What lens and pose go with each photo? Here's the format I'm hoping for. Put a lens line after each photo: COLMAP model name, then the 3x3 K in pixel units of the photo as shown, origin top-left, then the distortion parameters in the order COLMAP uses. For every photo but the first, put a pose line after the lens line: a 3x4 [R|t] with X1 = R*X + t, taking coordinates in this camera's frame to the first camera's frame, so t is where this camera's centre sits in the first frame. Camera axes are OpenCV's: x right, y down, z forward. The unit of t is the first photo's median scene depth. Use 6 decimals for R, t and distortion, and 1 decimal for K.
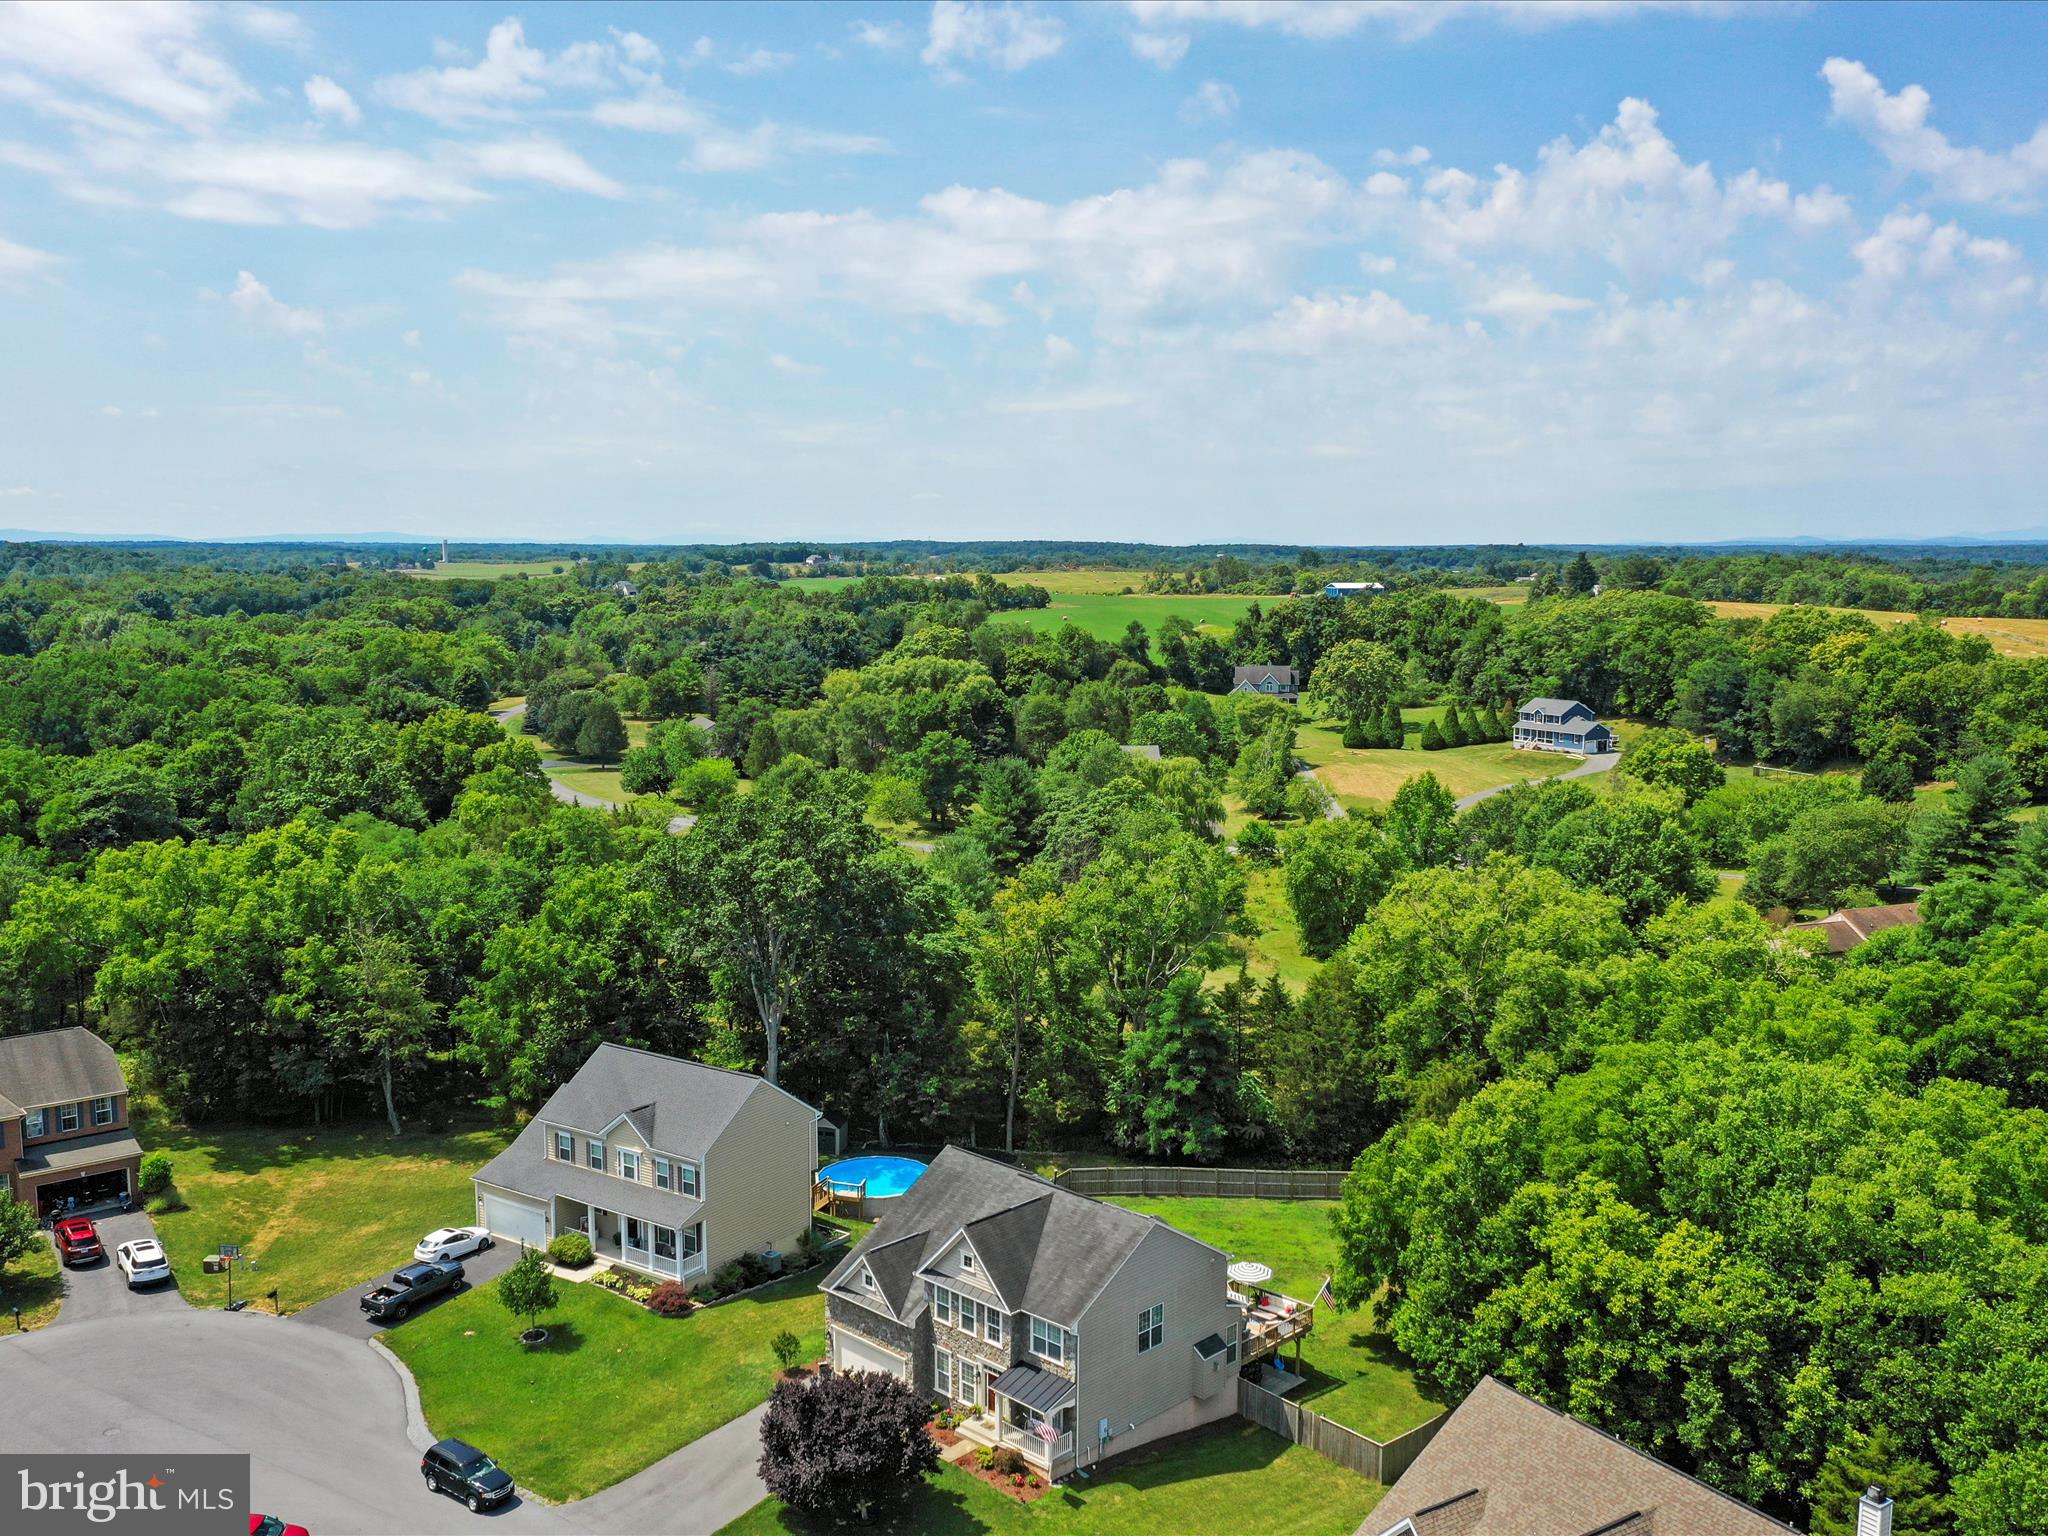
lens RADIAL K [[1797.9, 0, 1017.2], [0, 1797.9, 783.9], [0, 0, 1]] dist [-0.004867, -0.001315]
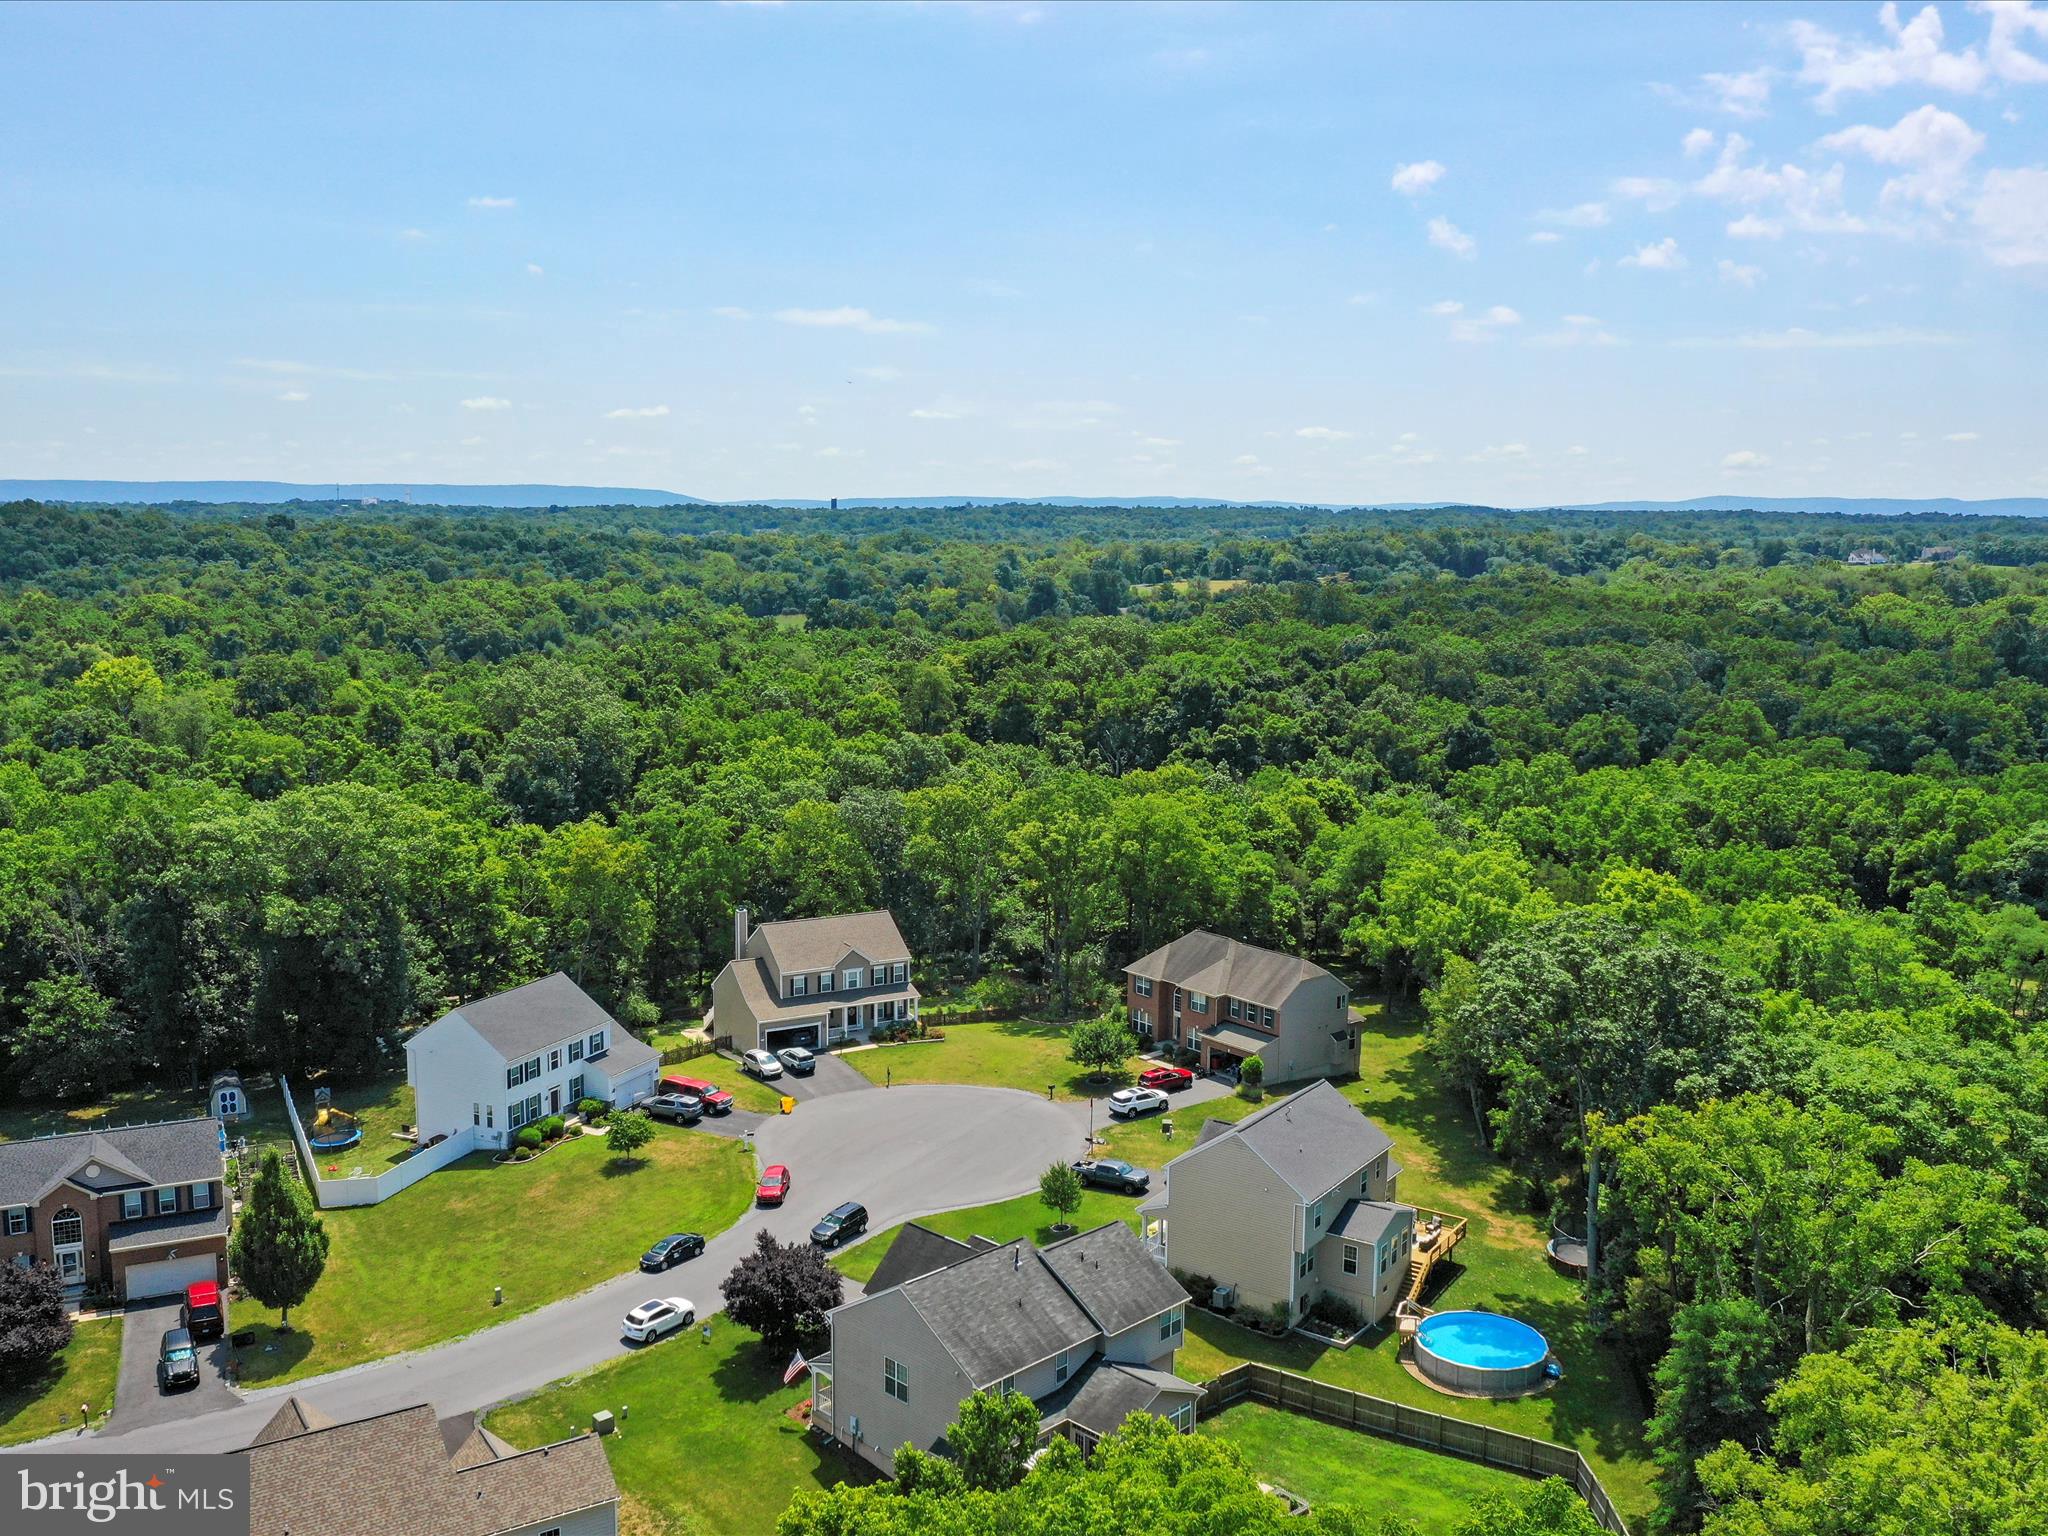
lens RADIAL K [[1797.9, 0, 1017.2], [0, 1797.9, 783.9], [0, 0, 1]] dist [-0.004867, -0.001315]
pose [[0.001558, 0.148803, -0.988866, 0.862425], [-0.140090, 0.979148, 0.147120, -0.177318], [0.990138, 0.138301, 0.022372, 0.774472]]
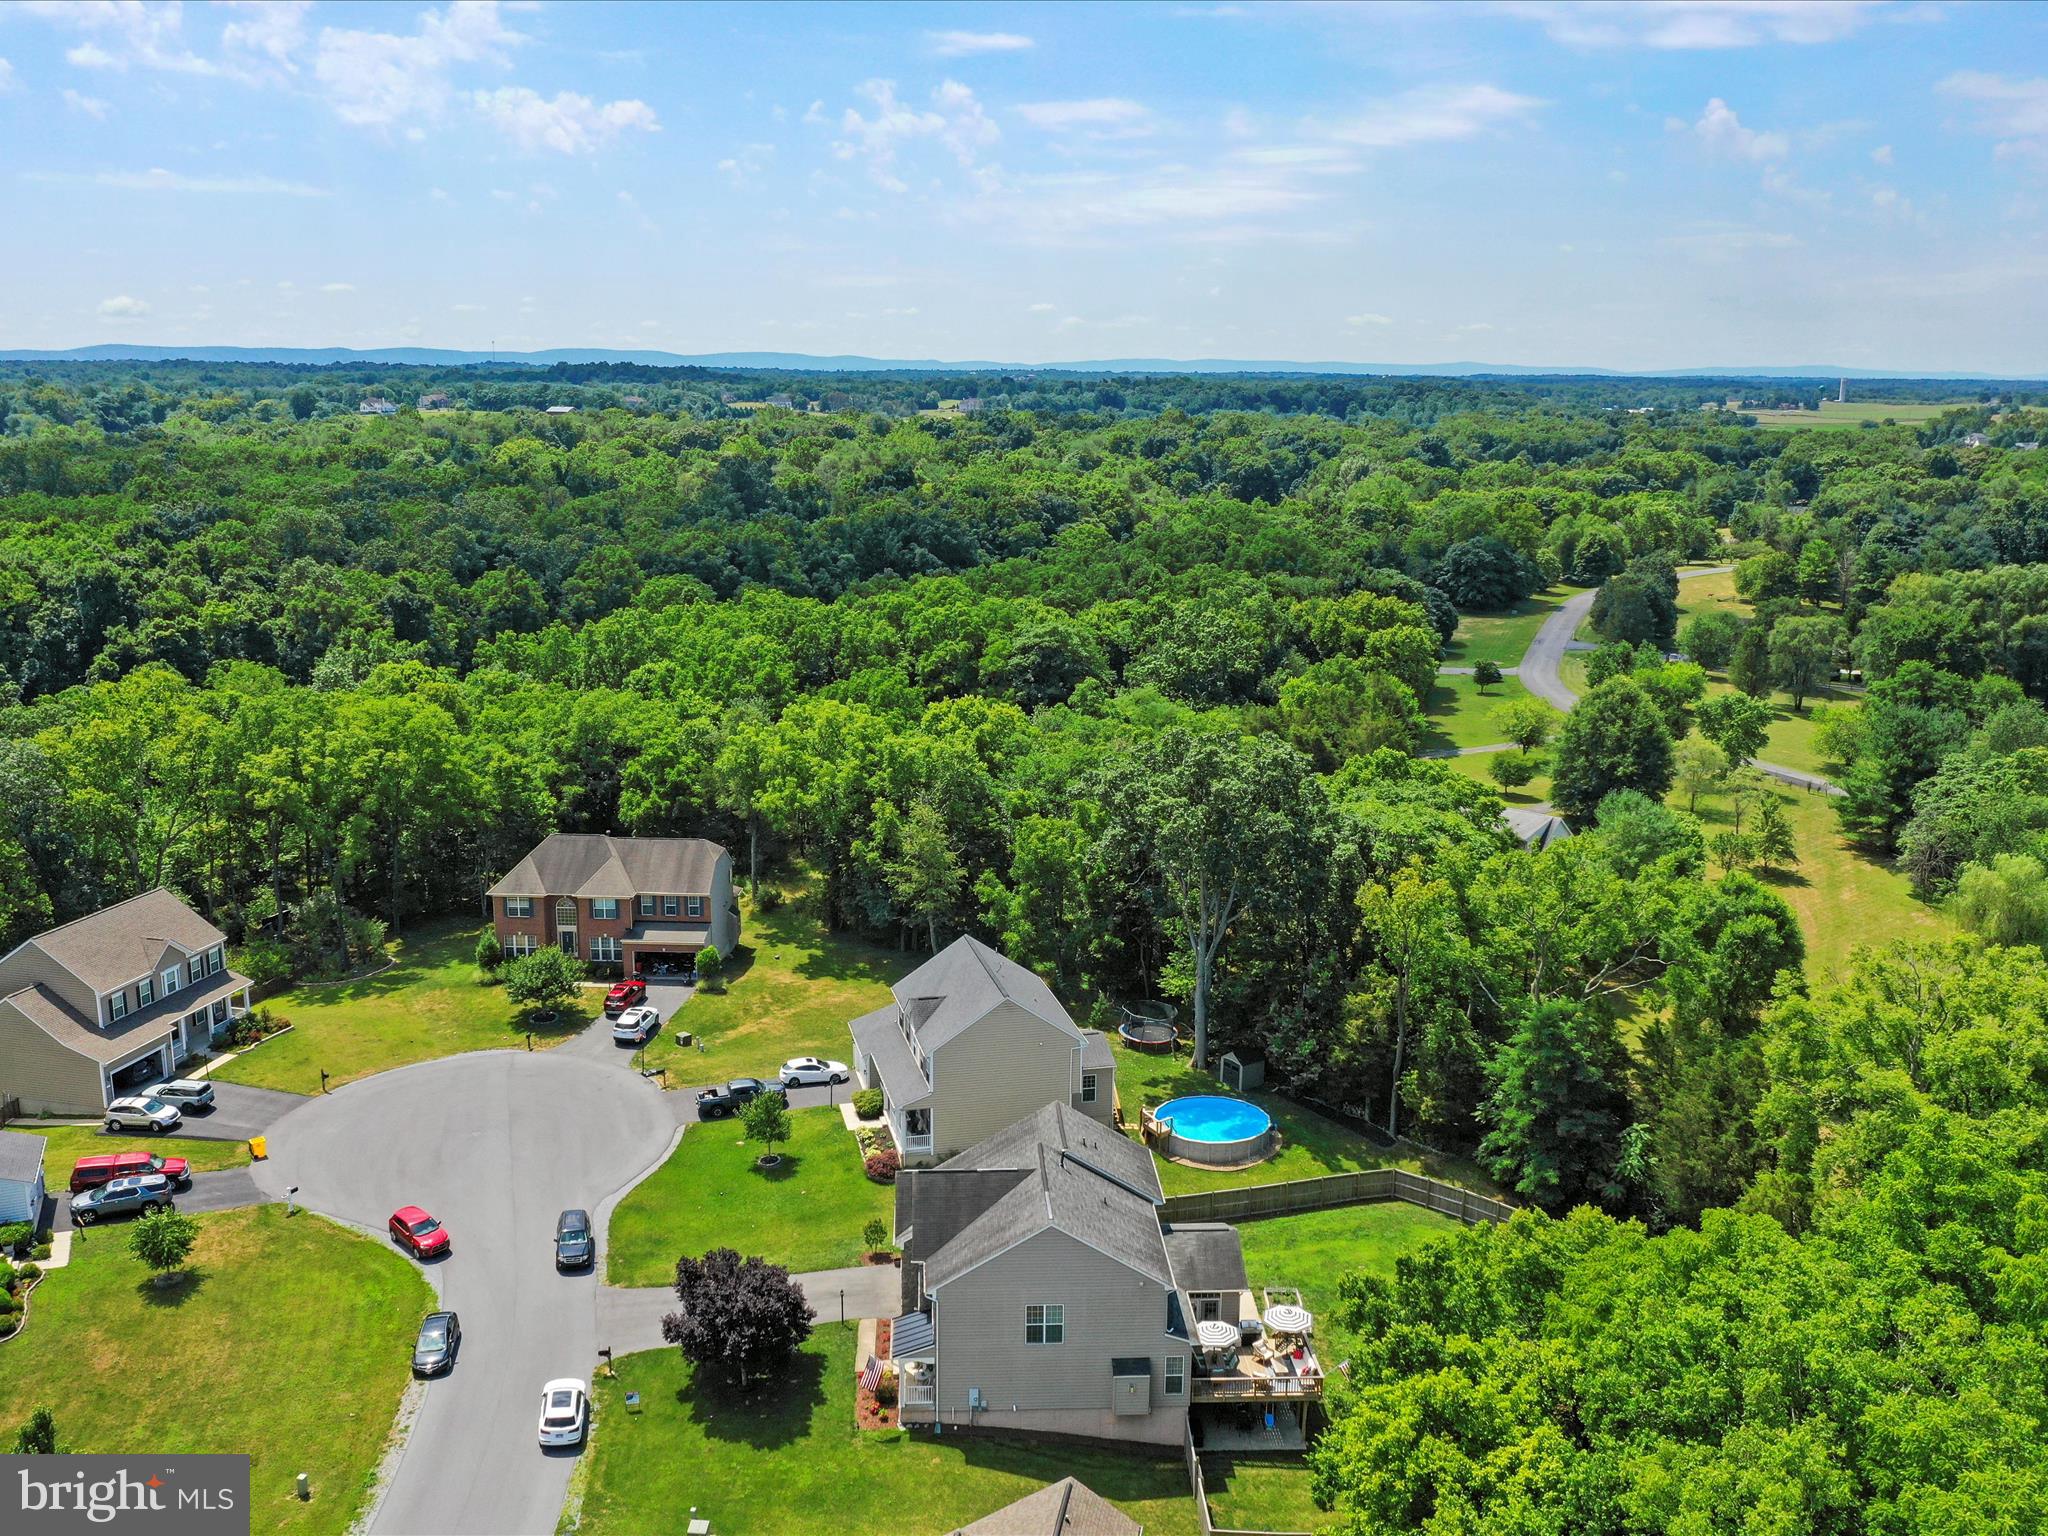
lens RADIAL K [[1810.0, 0, 1018.8], [0, 1810.0, 759.6], [0, 0, 1]] dist [-0.000250, -0.000486]
pose [[0.736058, 0.144431, -0.661331, 0.534884], [-0.093850, 0.989311, 0.111606, -0.094897], [0.670381, -0.020083, 0.741745, 0.188864]]
